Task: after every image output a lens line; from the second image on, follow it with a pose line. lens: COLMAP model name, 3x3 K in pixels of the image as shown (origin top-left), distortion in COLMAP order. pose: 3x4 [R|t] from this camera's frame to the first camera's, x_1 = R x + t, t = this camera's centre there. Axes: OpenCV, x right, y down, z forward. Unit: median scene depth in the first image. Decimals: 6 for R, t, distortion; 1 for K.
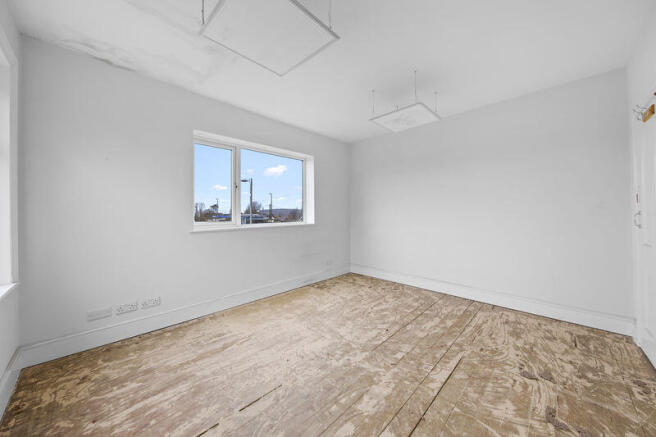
lens RADIAL K [[241.5, 0, 330.5], [0, 241.5, 210.2], [0, 0, 1]] dist [0.007384, -0.000258]
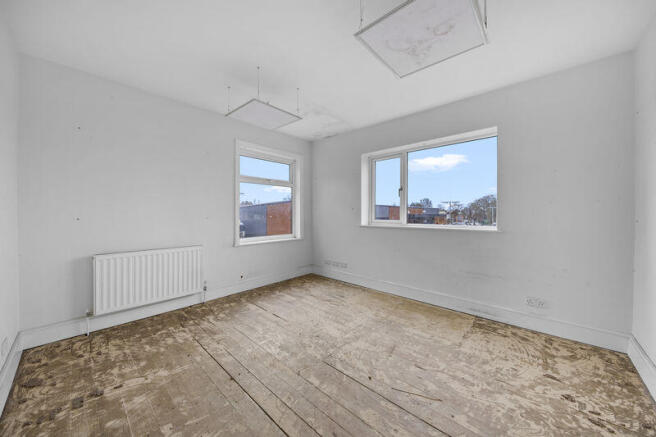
lens RADIAL K [[241.4, 0, 328.2], [0, 241.4, 214.3], [0, 0, 1]] dist [0.000855, -0.000148]
pose [[-0.003902, 0.011677, -0.999924, 0.912079], [0.005792, 0.999915, 0.011654, 0.003424], [0.999976, -0.005746, -0.003969, 0.854621]]
